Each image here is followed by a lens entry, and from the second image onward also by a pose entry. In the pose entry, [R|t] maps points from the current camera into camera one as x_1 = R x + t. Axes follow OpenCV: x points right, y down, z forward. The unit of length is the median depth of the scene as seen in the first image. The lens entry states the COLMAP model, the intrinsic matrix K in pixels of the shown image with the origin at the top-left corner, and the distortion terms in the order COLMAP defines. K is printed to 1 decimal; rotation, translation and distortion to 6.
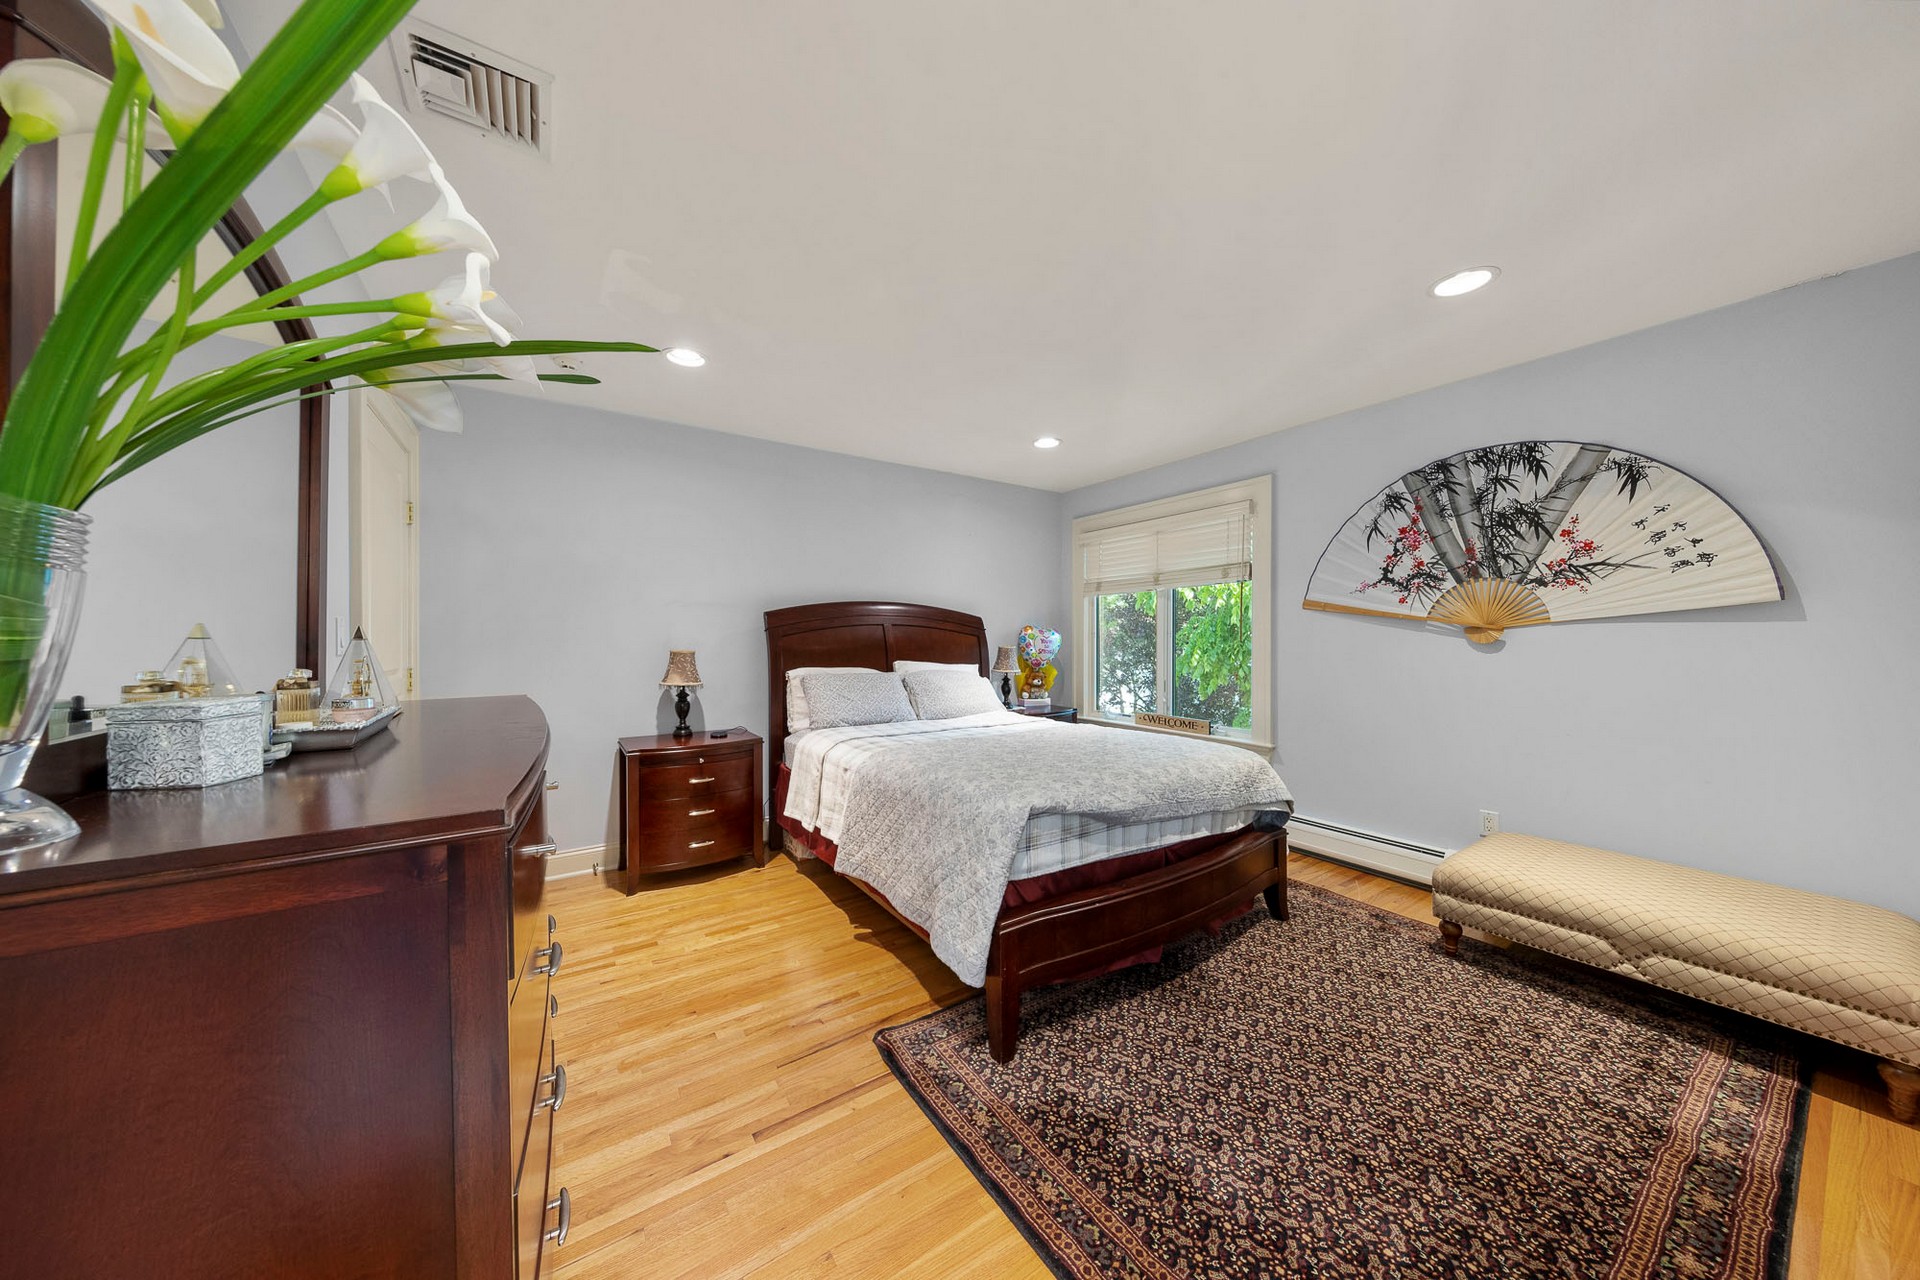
lens RADIAL K [[609.0, 0, 958.7], [0, 609.0, 641.8], [0, 0, 1]] dist [0.001661, -0.000040]
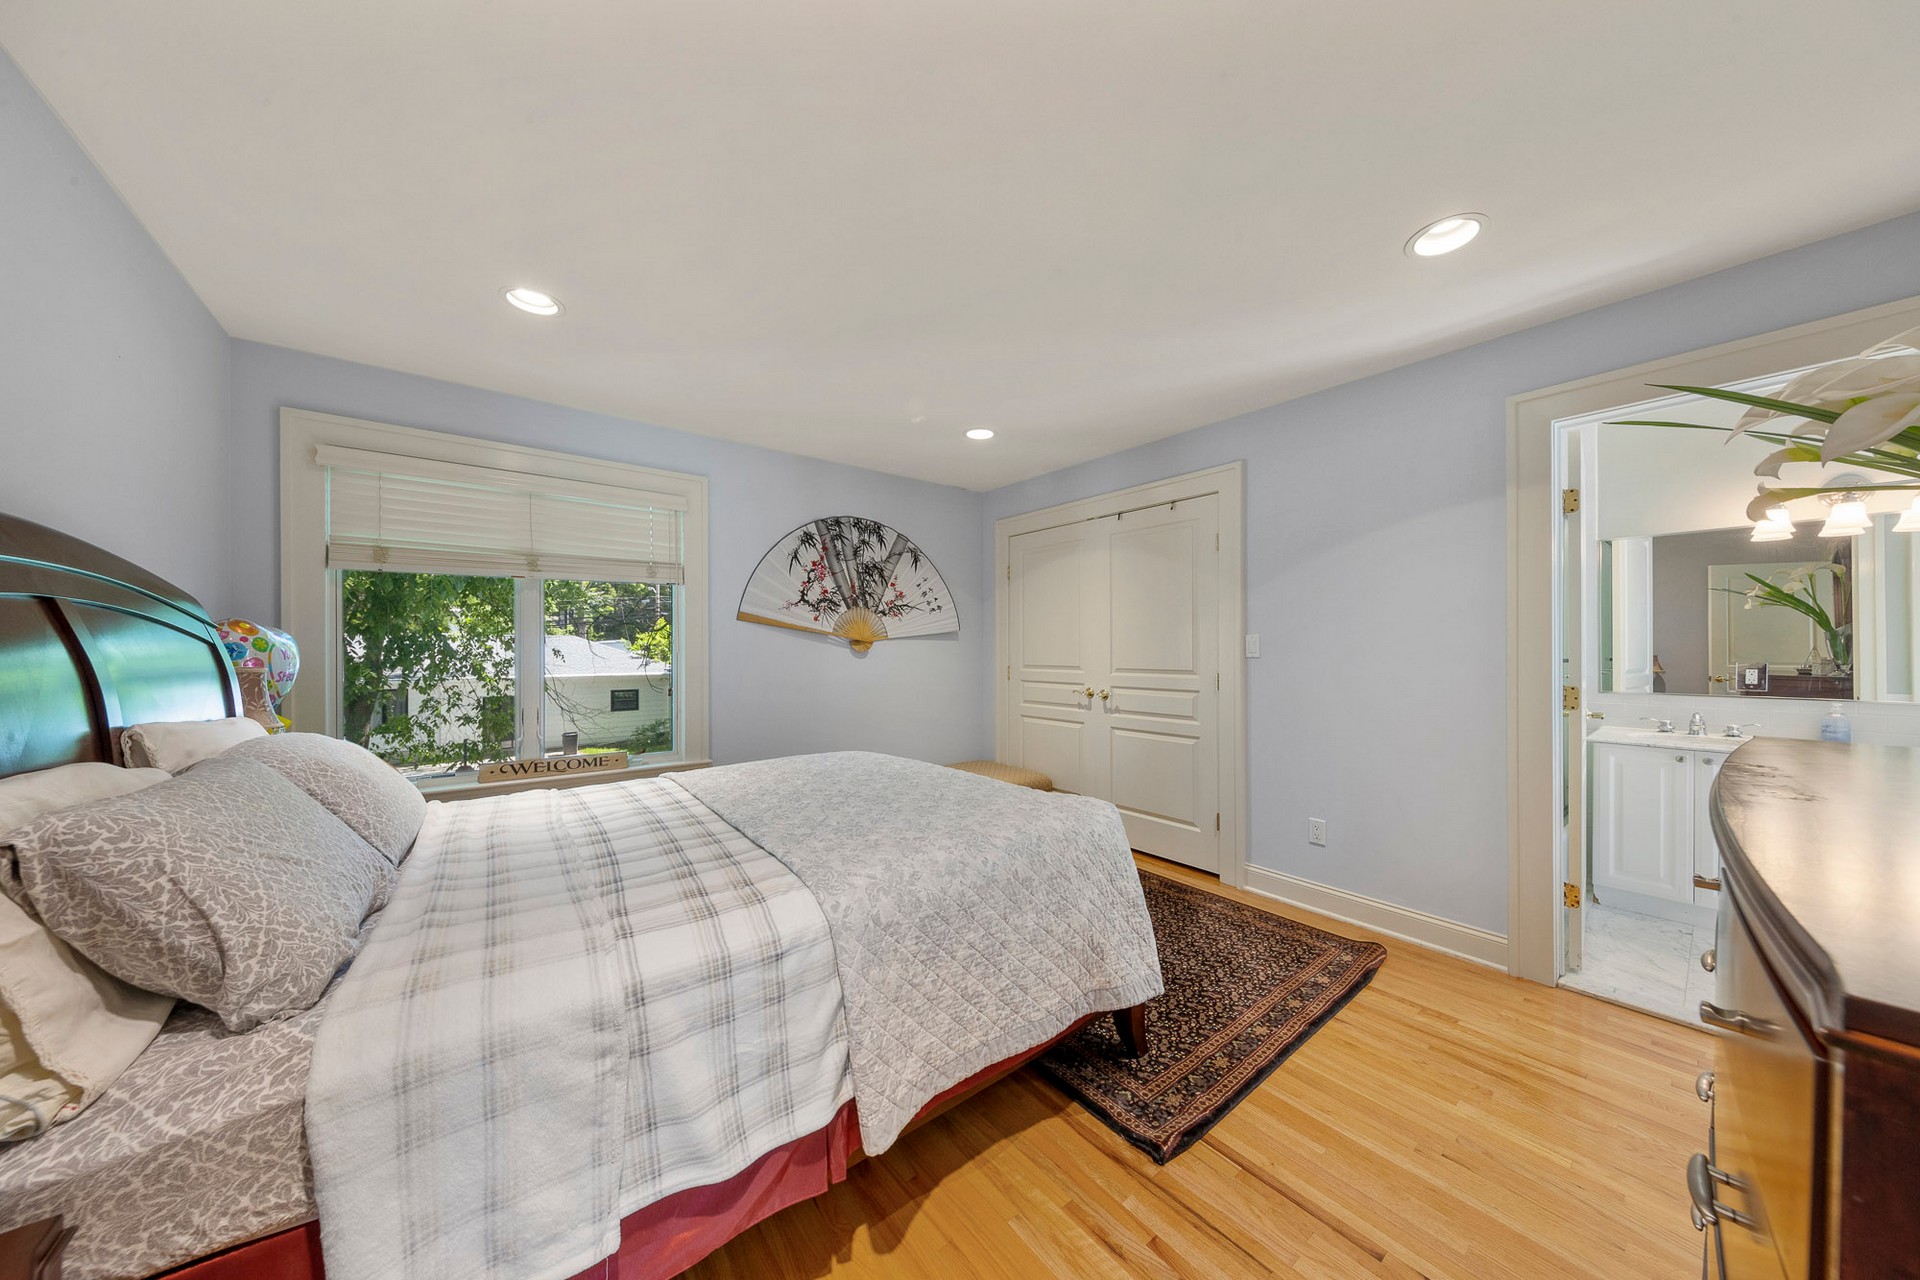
lens RADIAL K [[609.0, 0, 950.8], [0, 609.0, 645.0], [0, 0, 1]] dist [0.001661, -0.000040]
pose [[-0.070804, 0.007723, 0.997460, -0.617216], [0.007114, 0.999949, -0.007237, -0.002118], [-0.997465, 0.006584, -0.070856, 0.903929]]
